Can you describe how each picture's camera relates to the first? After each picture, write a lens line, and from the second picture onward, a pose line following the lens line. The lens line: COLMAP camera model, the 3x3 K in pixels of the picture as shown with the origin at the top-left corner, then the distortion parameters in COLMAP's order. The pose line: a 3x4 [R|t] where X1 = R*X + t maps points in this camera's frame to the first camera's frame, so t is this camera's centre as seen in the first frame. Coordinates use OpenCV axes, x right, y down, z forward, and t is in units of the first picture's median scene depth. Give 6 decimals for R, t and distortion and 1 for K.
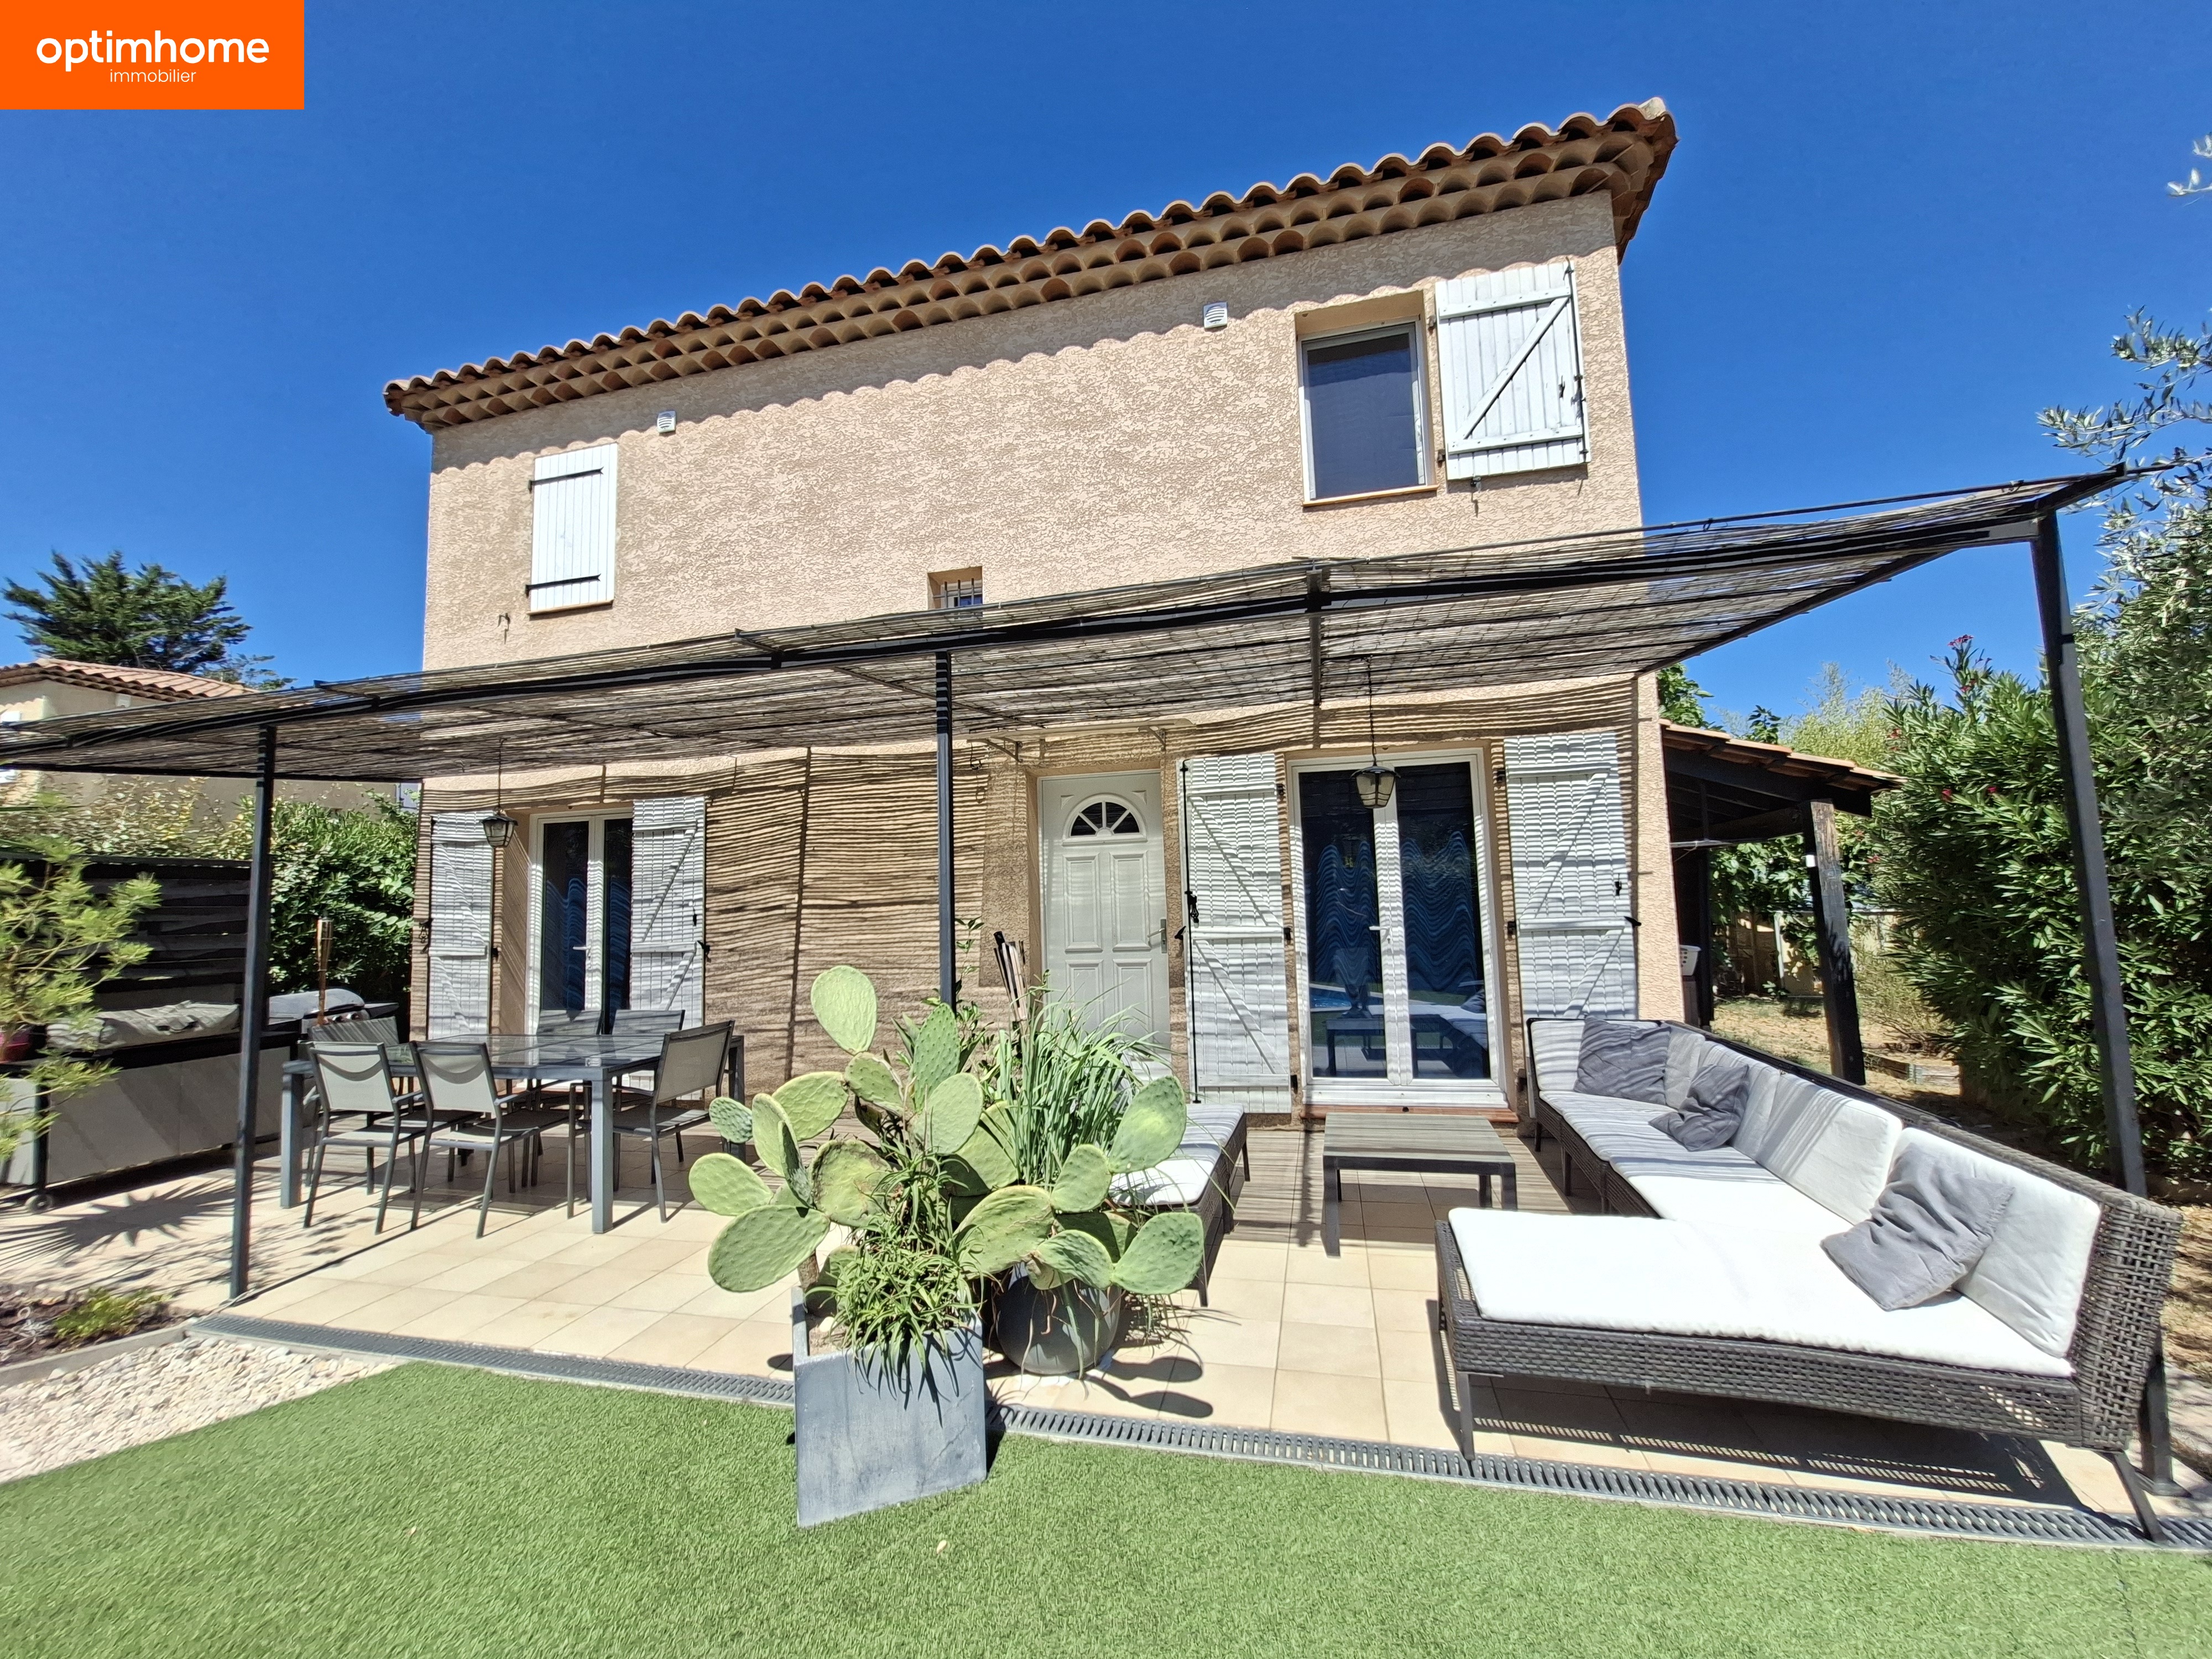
lens RADIAL K [[876.8, 0, 1105.6], [0, 876.8, 840.8], [0, 0, 1]] dist [-0.000796, -0.003134]
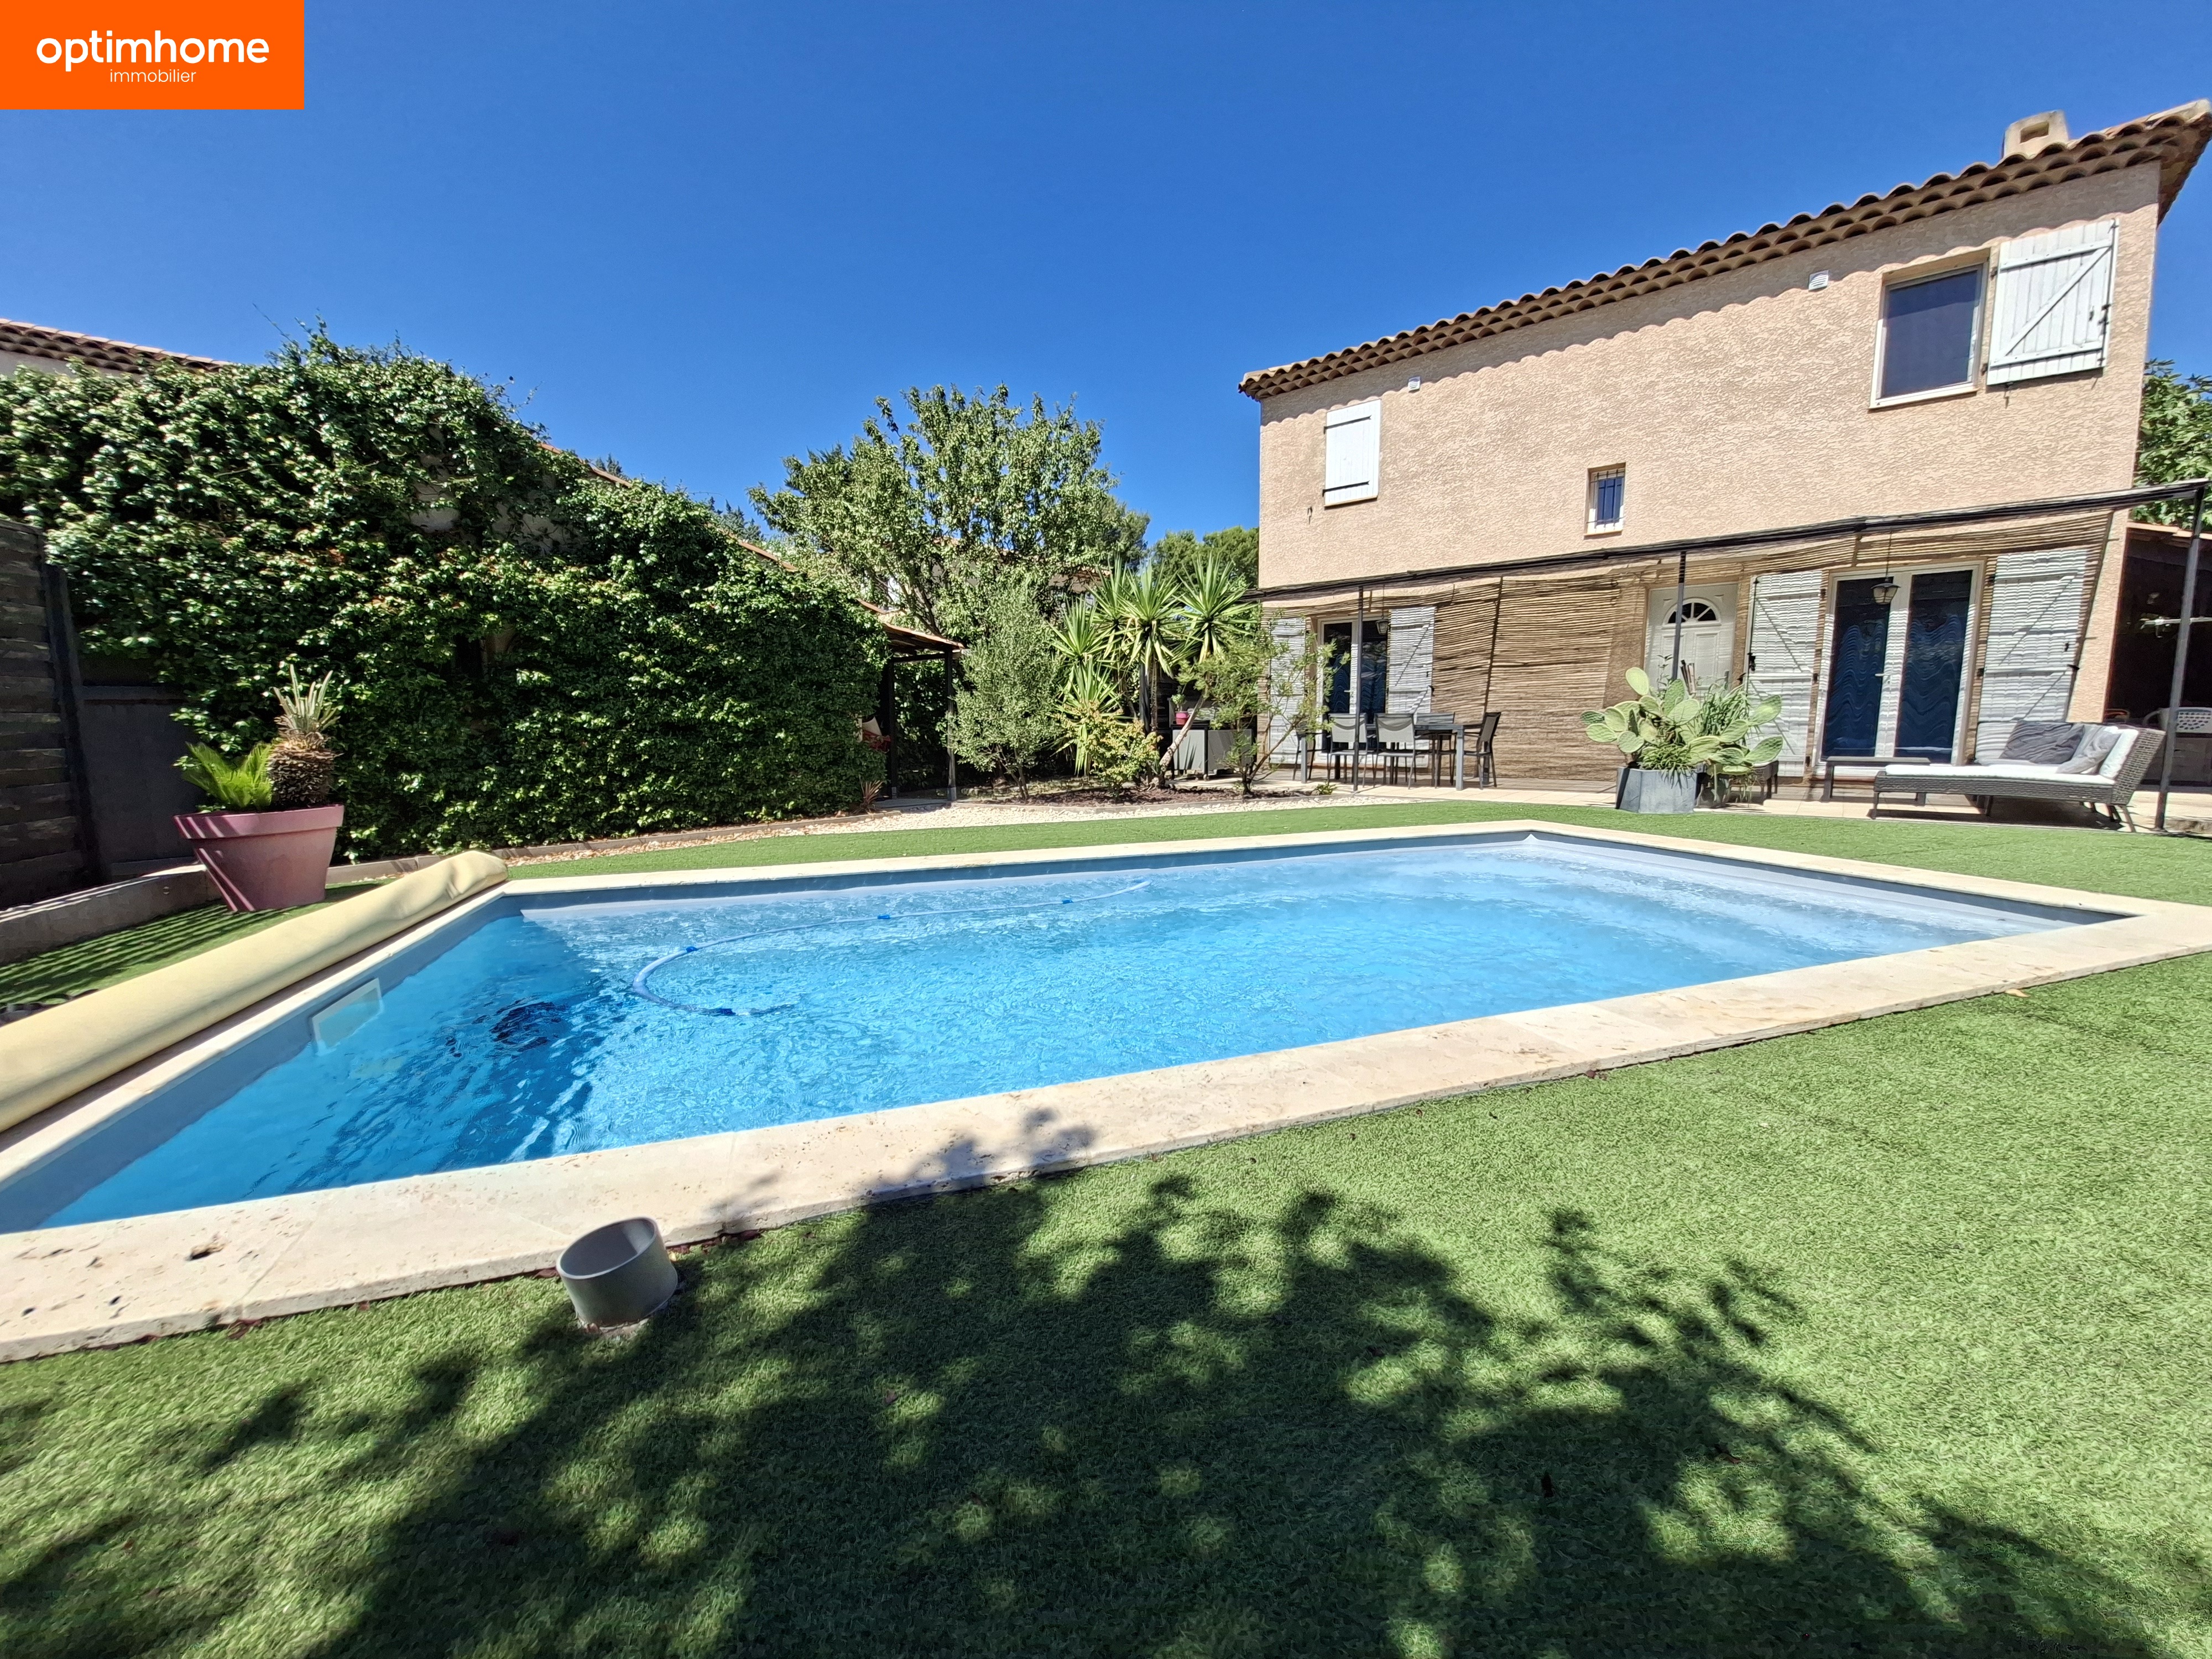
lens RADIAL K [[876.8, 0, 1105.6], [0, 876.8, 840.8], [0, 0, 1]] dist [-0.000796, -0.003134]
pose [[0.898691, 0.080823, -0.431070, -0.275445], [0.018071, 0.975215, 0.220521, 0.012295], [0.438209, -0.205970, 0.874957, -1.168733]]
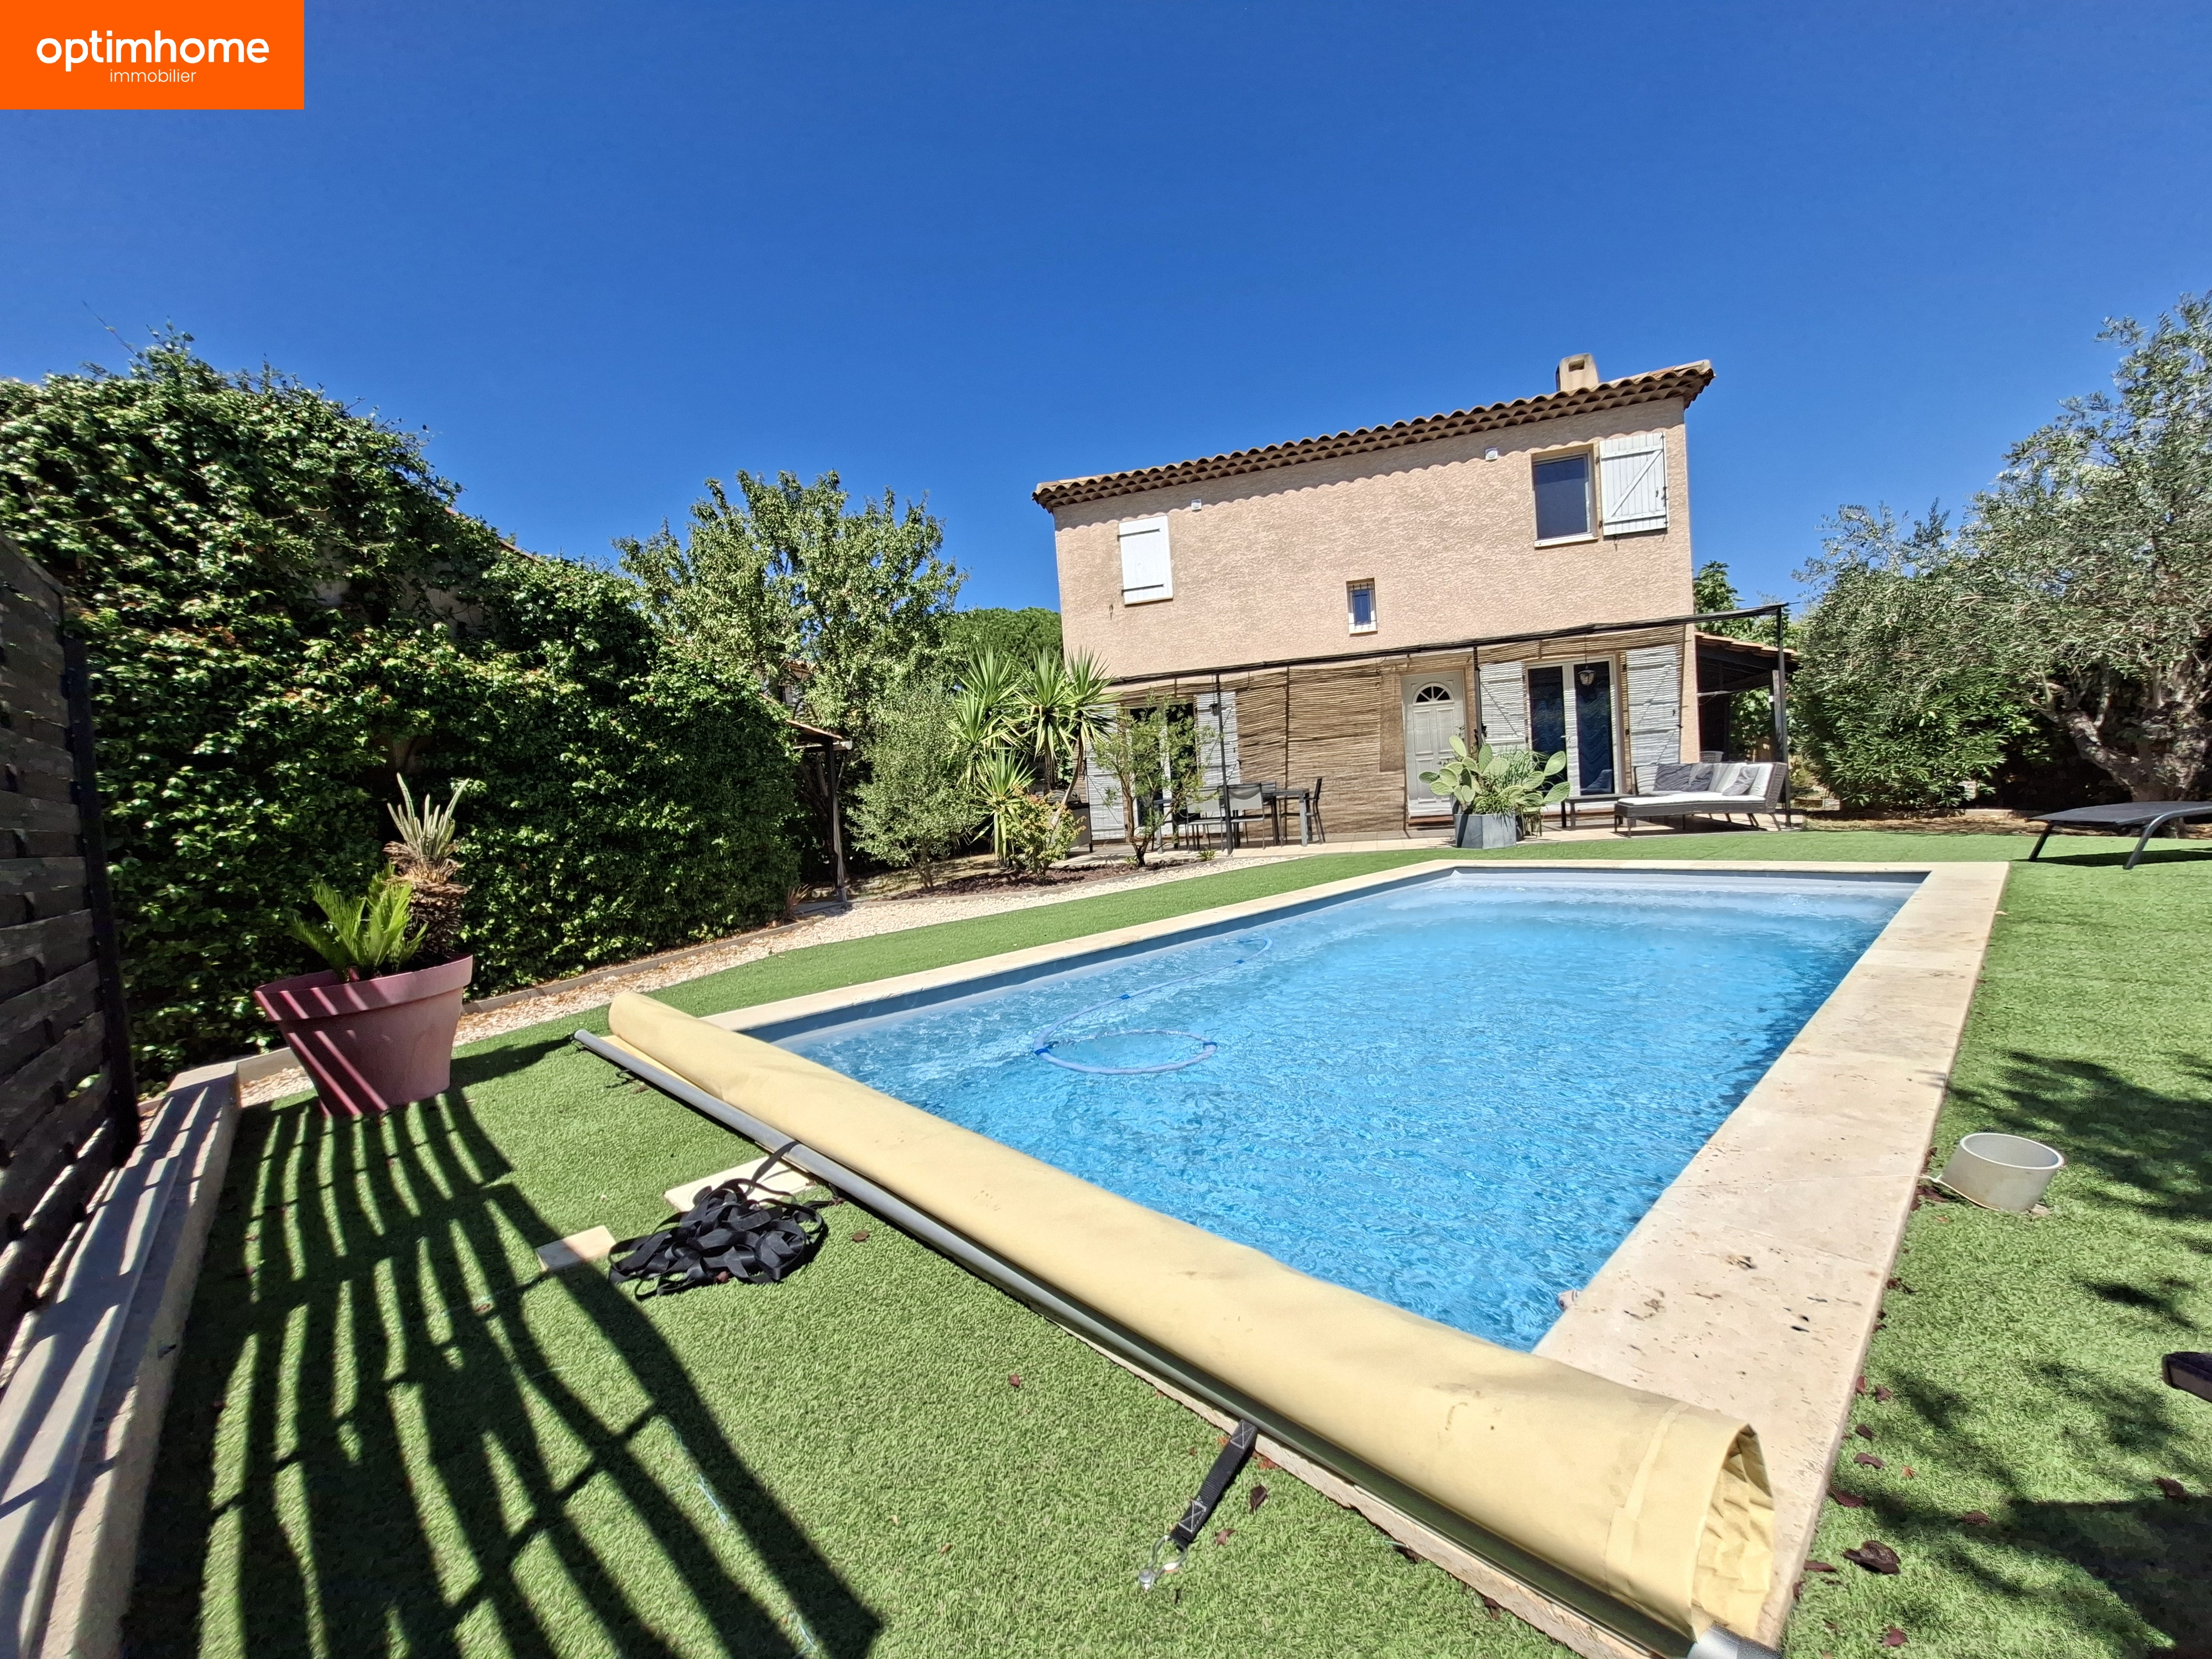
lens RADIAL K [[882.3, 0, 1103.1], [0, 882.3, 836.3], [0, 0, 1]] dist [-0.000542, -0.000501]
pose [[0.997855, -0.037962, -0.053340, -0.764163], [0.044650, 0.990458, 0.130380, 0.002969], [0.047881, -0.132482, 0.990028, -1.344143]]
